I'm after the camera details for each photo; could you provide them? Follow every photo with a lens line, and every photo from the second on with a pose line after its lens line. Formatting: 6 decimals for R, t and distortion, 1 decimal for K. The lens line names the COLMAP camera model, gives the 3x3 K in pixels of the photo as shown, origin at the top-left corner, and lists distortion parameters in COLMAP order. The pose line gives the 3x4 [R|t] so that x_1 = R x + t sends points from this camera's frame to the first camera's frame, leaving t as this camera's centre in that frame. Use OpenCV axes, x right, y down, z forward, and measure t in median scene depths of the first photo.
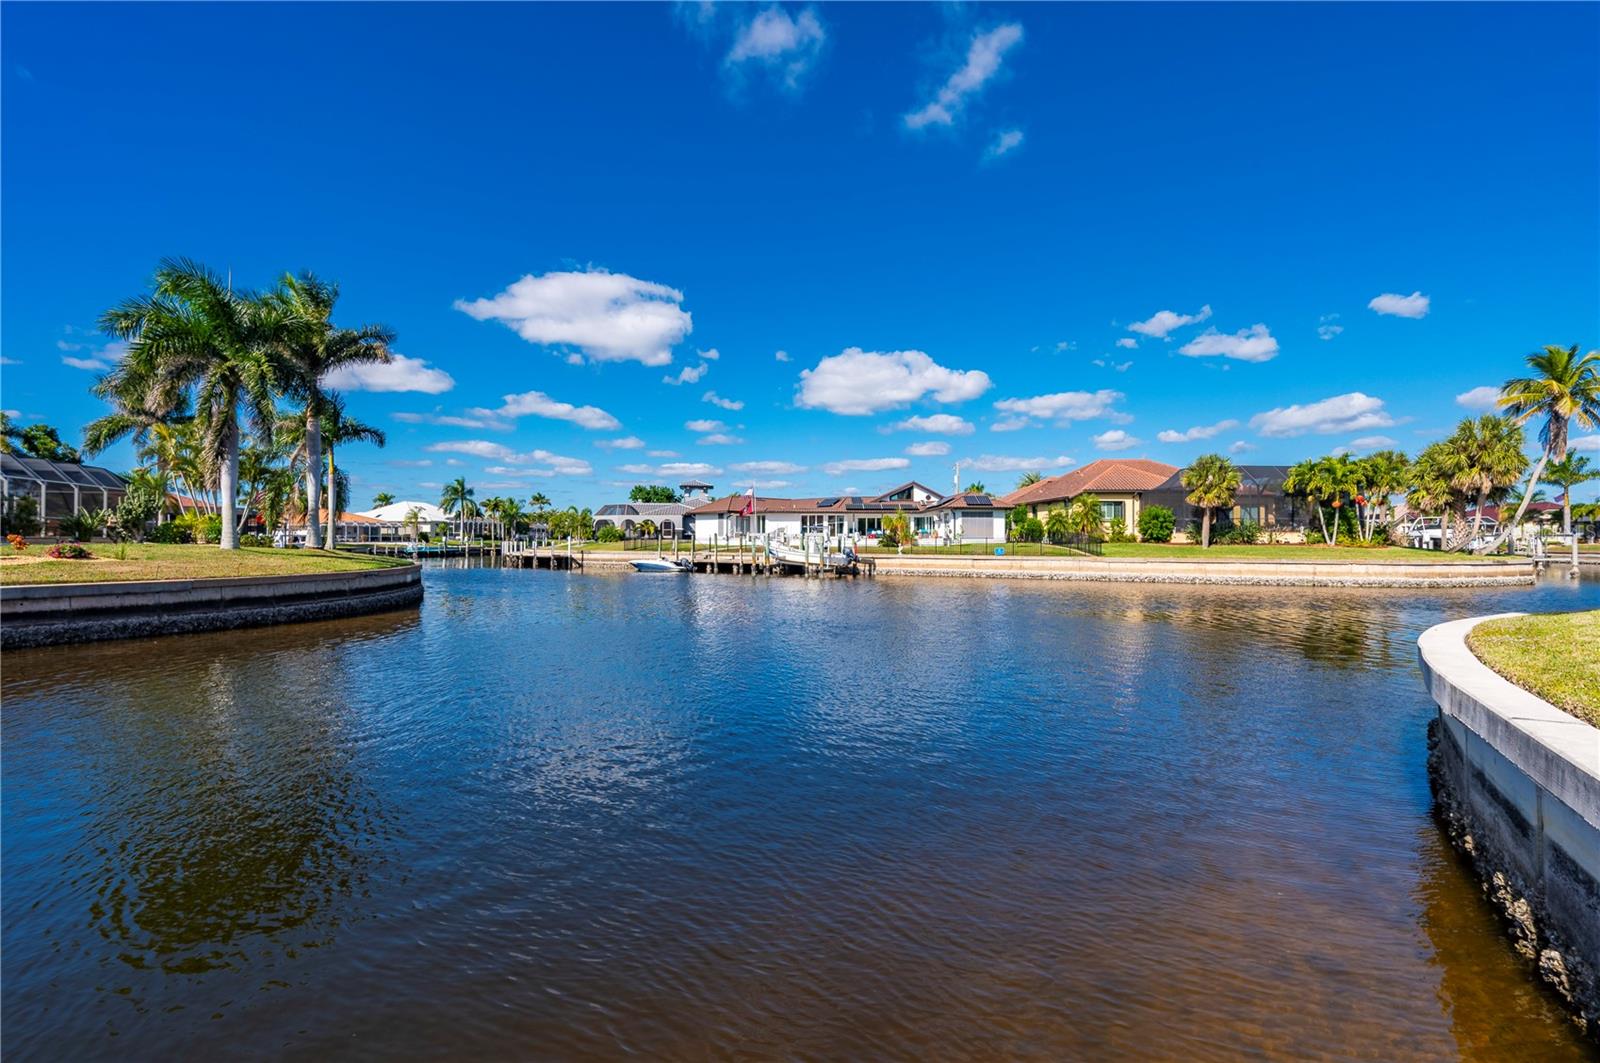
lens RADIAL K [[747.2, 0, 812.8], [0, 747.2, 535.7], [0, 0, 1]] dist [0.002163, 0.000194]
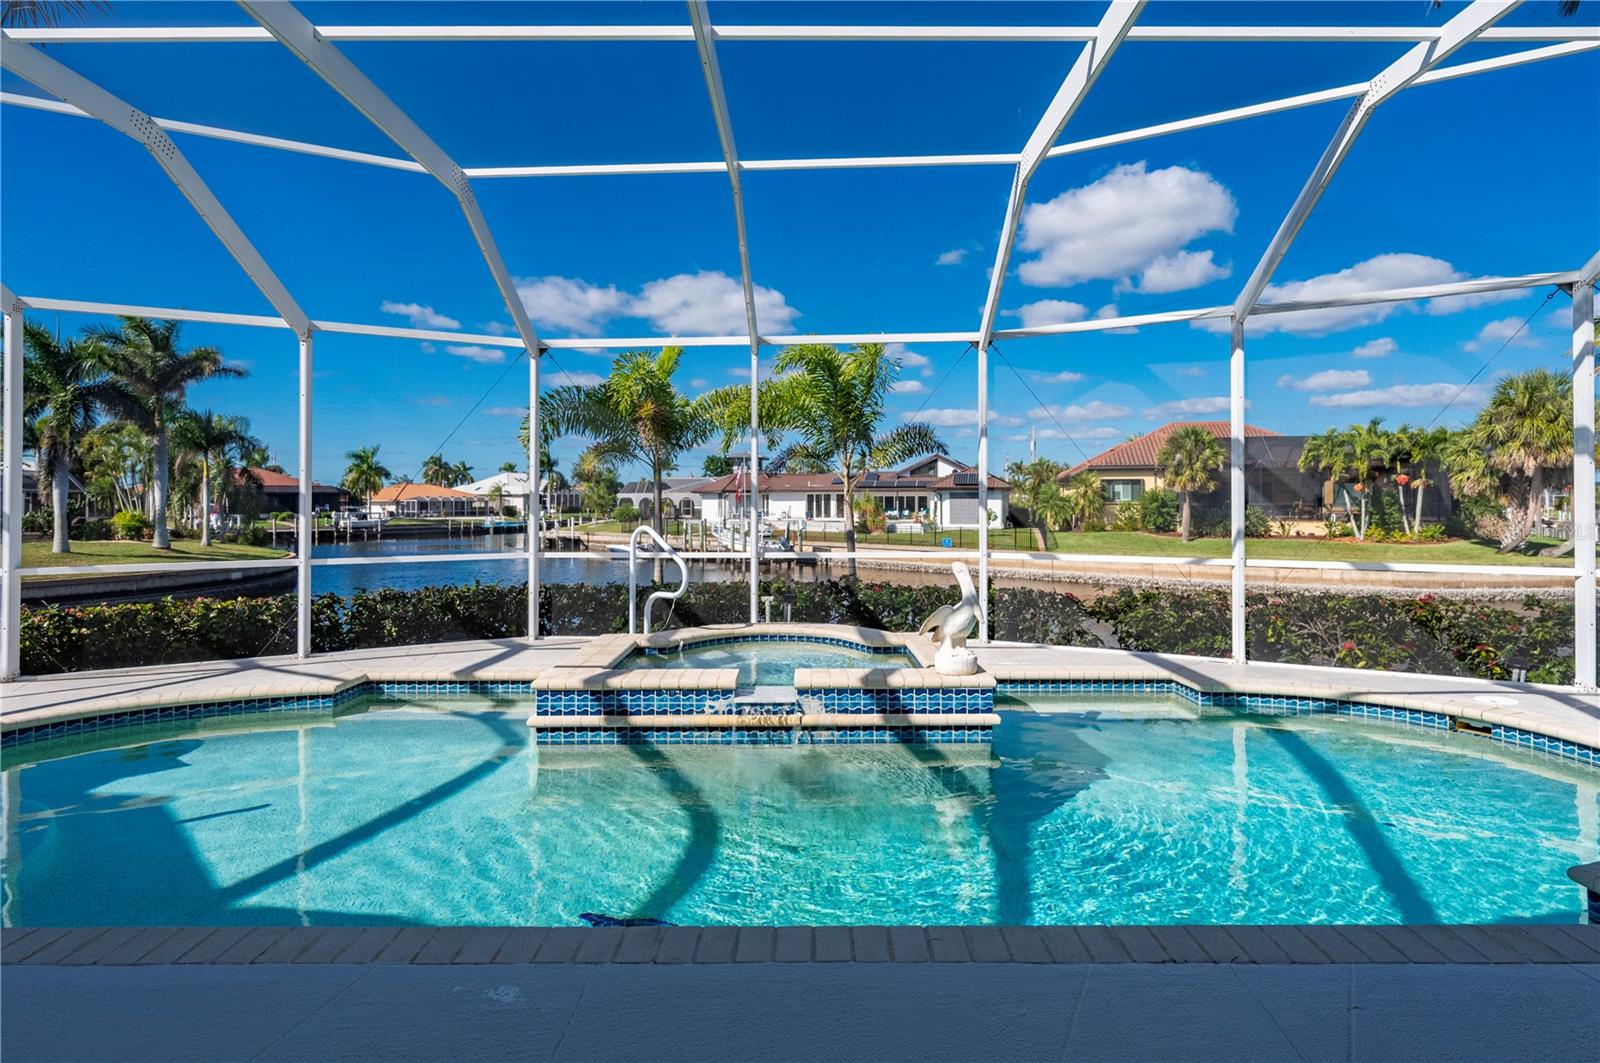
lens RADIAL K [[867.5, 0, 803.1], [0, 867.5, 497.4], [0, 0, 1]] dist [0.000246, -0.000460]
pose [[0.969312, -0.005217, -0.245779, 0.294299], [0.004636, 0.999985, -0.002943, -0.025383], [0.245791, 0.001714, 0.969321, -0.008385]]
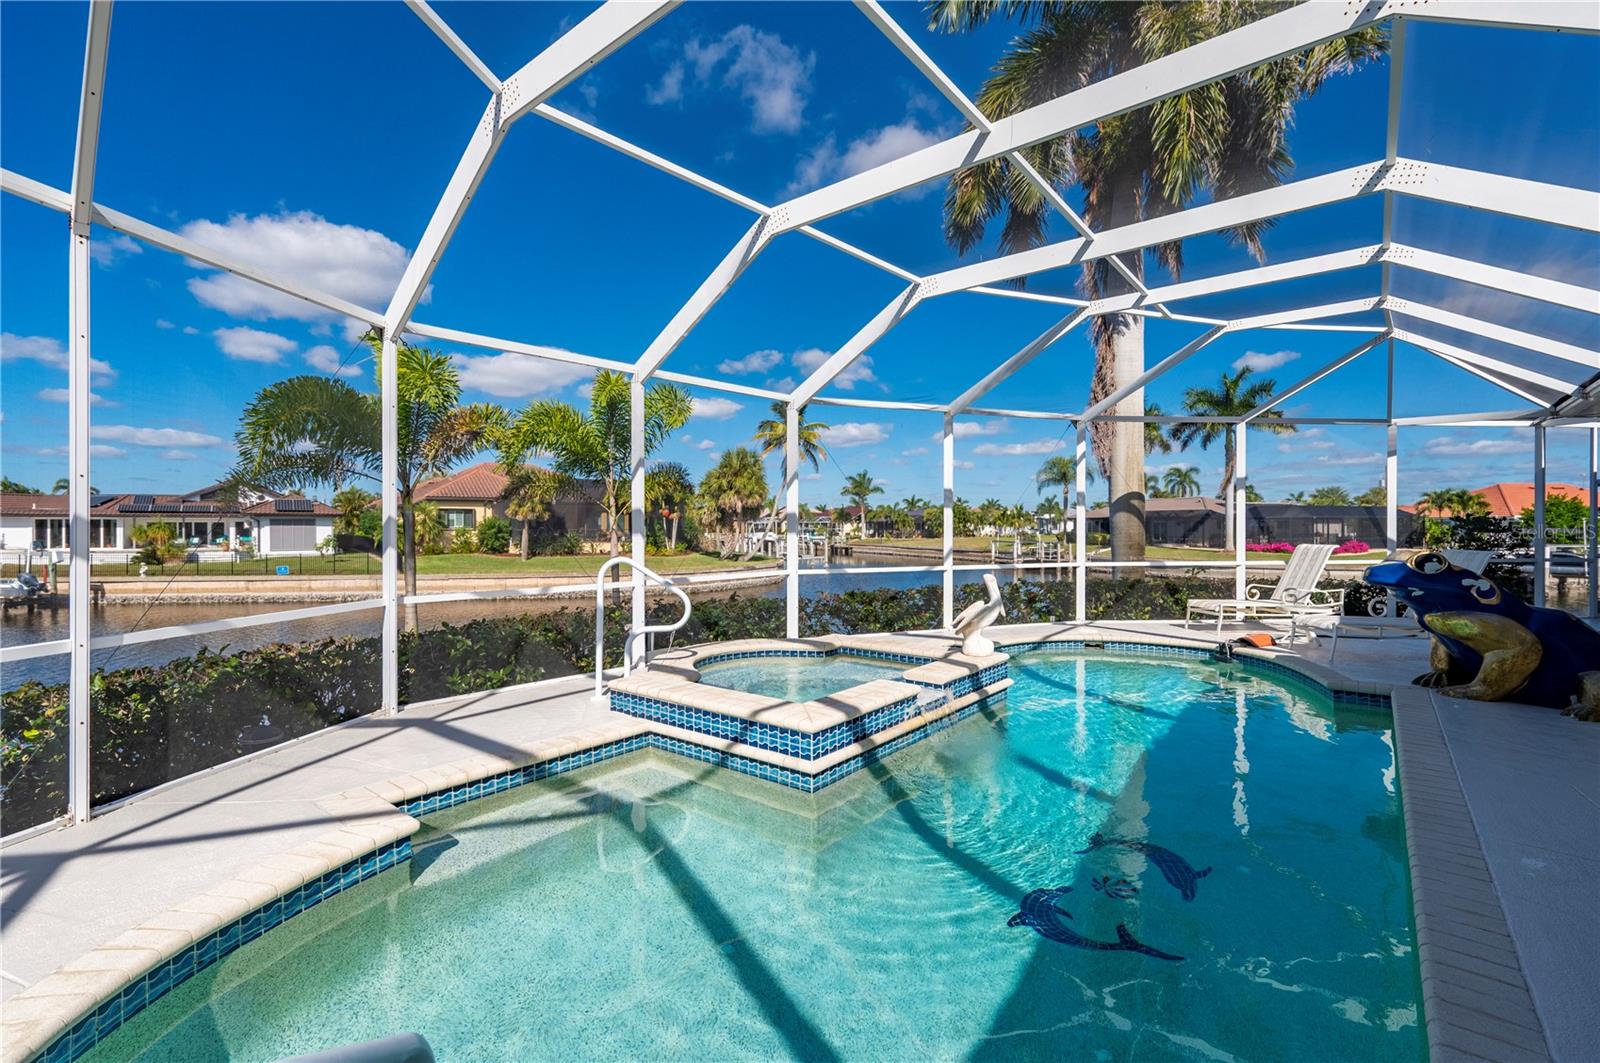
lens RADIAL K [[706.4, 0, 806.5], [0, 706.4, 527.9], [0, 0, 1]] dist [-0.004294, -0.000148]
pose [[0.797935, -0.004614, 0.602726, 0.212792], [0.001814, 0.999985, 0.005254, -0.025991], [-0.602741, -0.003099, 0.797931, 0.015483]]
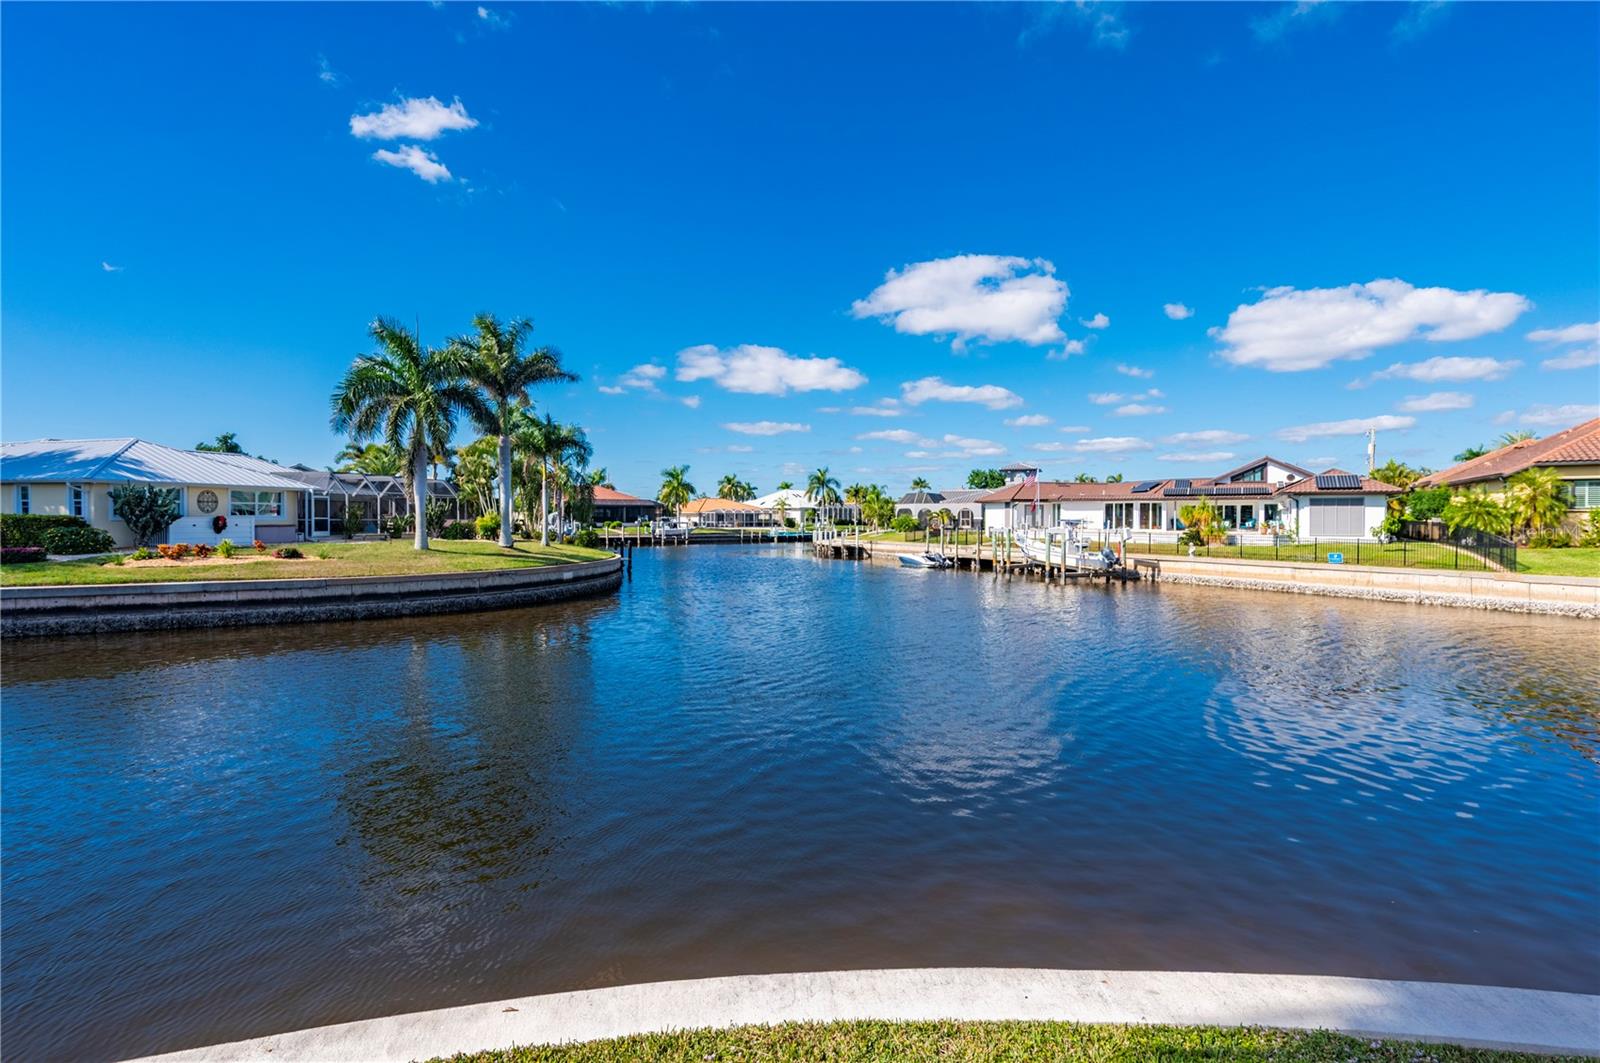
lens RADIAL K [[755.1, 0, 791.4], [0, 755.1, 497.6], [0, 0, 1]] dist [-0.003515, -0.000308]
pose [[0.847216, -0.013646, -0.531074, 0.171025], [0.000128, 0.999675, -0.025482, -0.015092], [0.531249, 0.021521, 0.846942, 0.122230]]
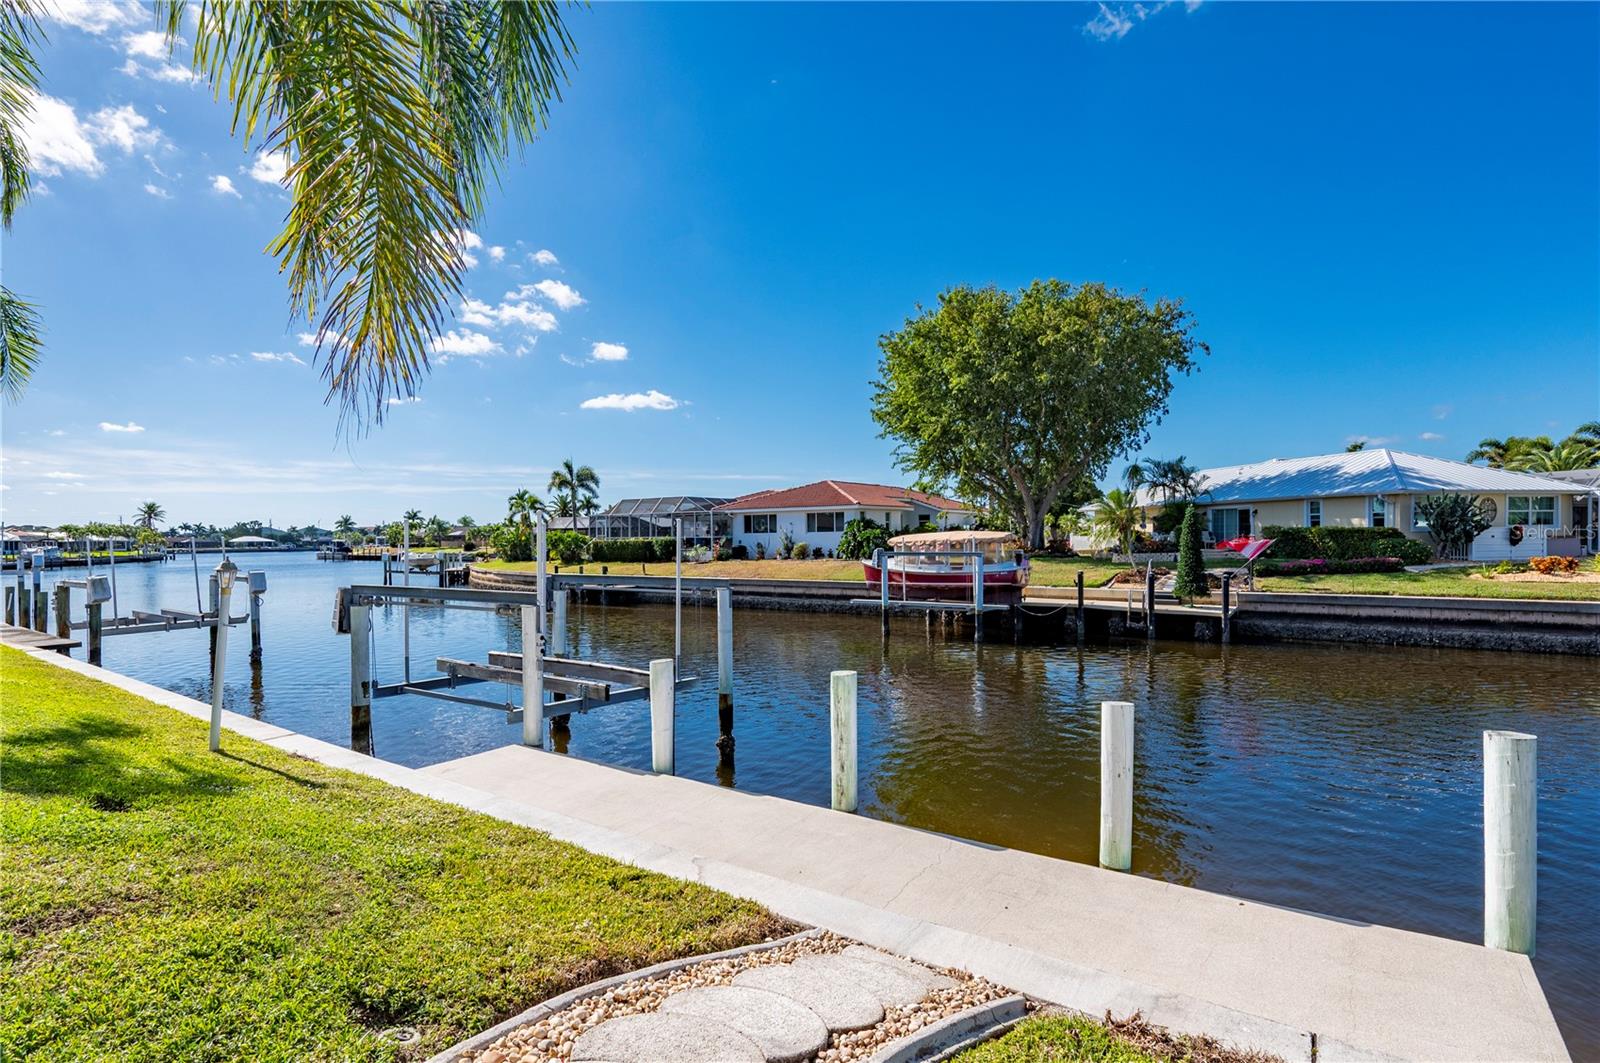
lens RADIAL K [[787.0, 0, 779.0], [0, 787.0, 534.5], [0, 0, 1]] dist [-0.000931, -0.000477]
pose [[-0.094457, -0.002756, -0.995525, 0.071203], [0.014070, 0.999893, -0.004103, -0.014761], [0.995430, -0.014394, -0.094408, -0.052941]]
